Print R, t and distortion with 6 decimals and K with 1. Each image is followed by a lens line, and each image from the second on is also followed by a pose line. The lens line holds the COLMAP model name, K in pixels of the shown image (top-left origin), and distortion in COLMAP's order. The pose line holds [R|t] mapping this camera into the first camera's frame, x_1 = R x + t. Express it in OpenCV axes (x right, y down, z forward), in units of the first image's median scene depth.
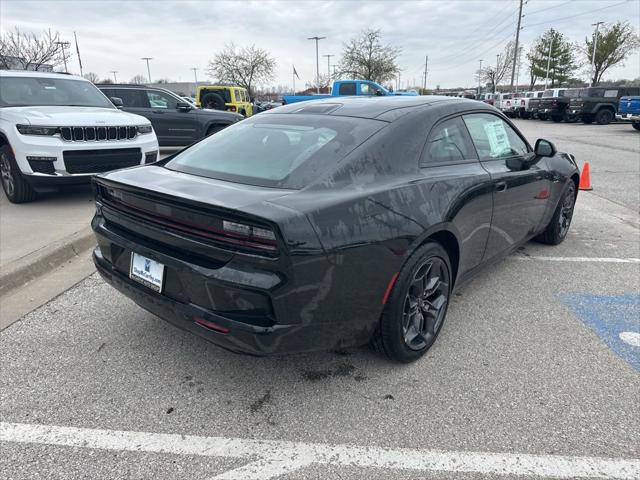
lens RADIAL K [[450.3, 0, 317.2], [0, 450.3, 238.4], [0, 0, 1]] dist [0.038172, -0.044681]
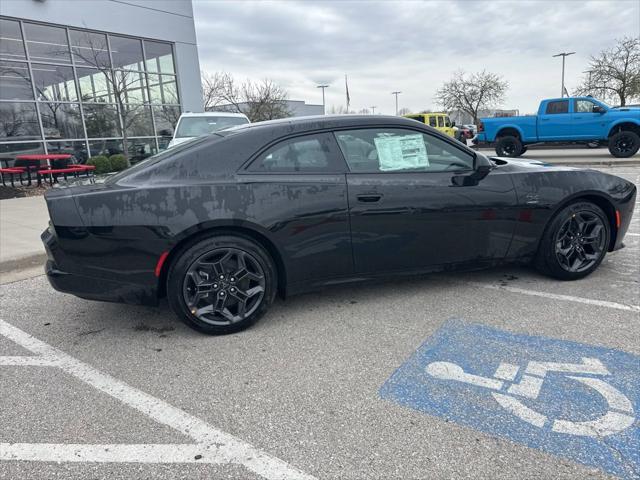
lens RADIAL K [[450.3, 0, 315.5], [0, 450.3, 230.1], [0, 0, 1]] dist [0.038172, -0.044681]
pose [[0.851381, 0.075021, -0.519155, 0.142960], [-0.113863, 0.992552, -0.043299, 0.002681], [0.512041, 0.095977, 0.853582, 0.013374]]
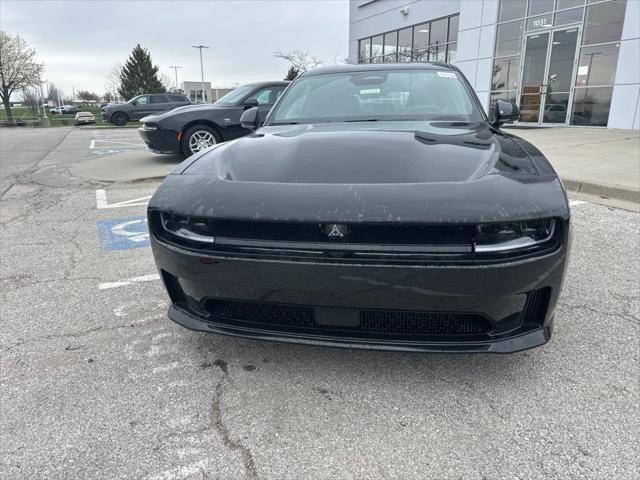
lens RADIAL K [[450.3, 0, 316.2], [0, 450.3, 231.2], [0, 0, 1]] dist [0.038172, -0.044681]
pose [[-0.862483, 0.155203, -0.481700, 0.177274], [-0.125780, 0.856212, 0.501080, -0.098581], [0.490206, 0.492761, -0.718947, 0.377269]]
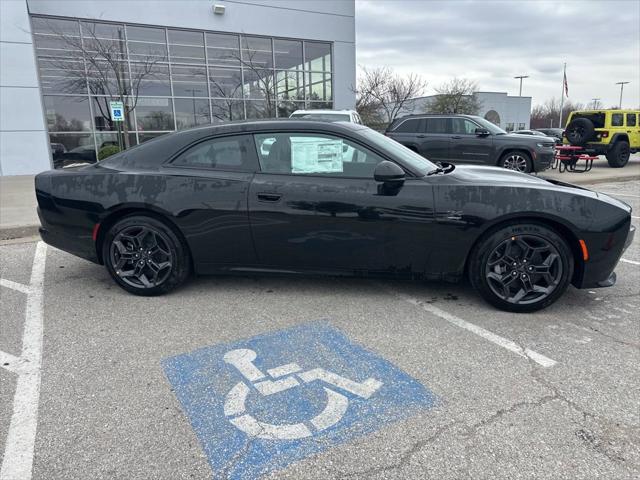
lens RADIAL K [[450.3, 0, 316.9], [0, 450.3, 229.4], [0, 0, 1]] dist [0.038172, -0.044681]
pose [[0.553163, 0.169072, -0.815736, 0.237400], [-0.232016, 0.971713, 0.044067, -0.019227], [0.800112, 0.164888, 0.576744, 0.080921]]
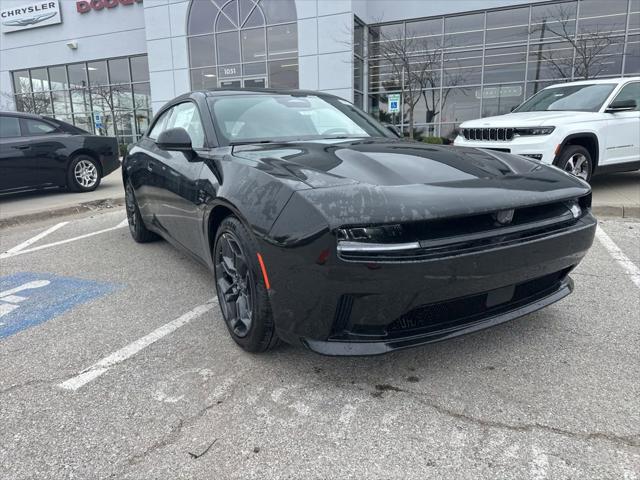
lens RADIAL K [[450.3, 0, 316.0], [0, 450.3, 240.0], [0, 0, 1]] dist [0.038172, -0.044681]
pose [[-0.311044, 0.216002, -0.925524, 0.242790], [-0.249935, 0.920962, 0.298934, -0.068359], [0.916943, 0.324303, -0.232473, 0.298369]]
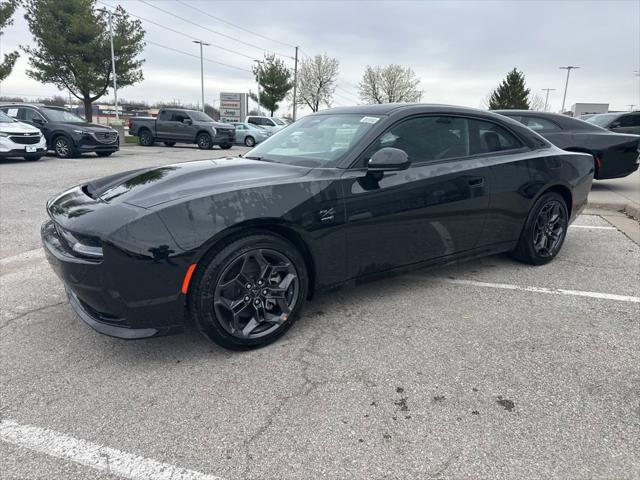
lens RADIAL K [[450.3, 0, 317.7], [0, 450.3, 238.2], [0, 0, 1]] dist [0.038172, -0.044681]
pose [[-0.967951, -0.066448, 0.242191, 0.010166], [0.065452, 0.864291, 0.498716, -0.118086], [-0.242462, 0.498584, -0.832242, 0.420748]]
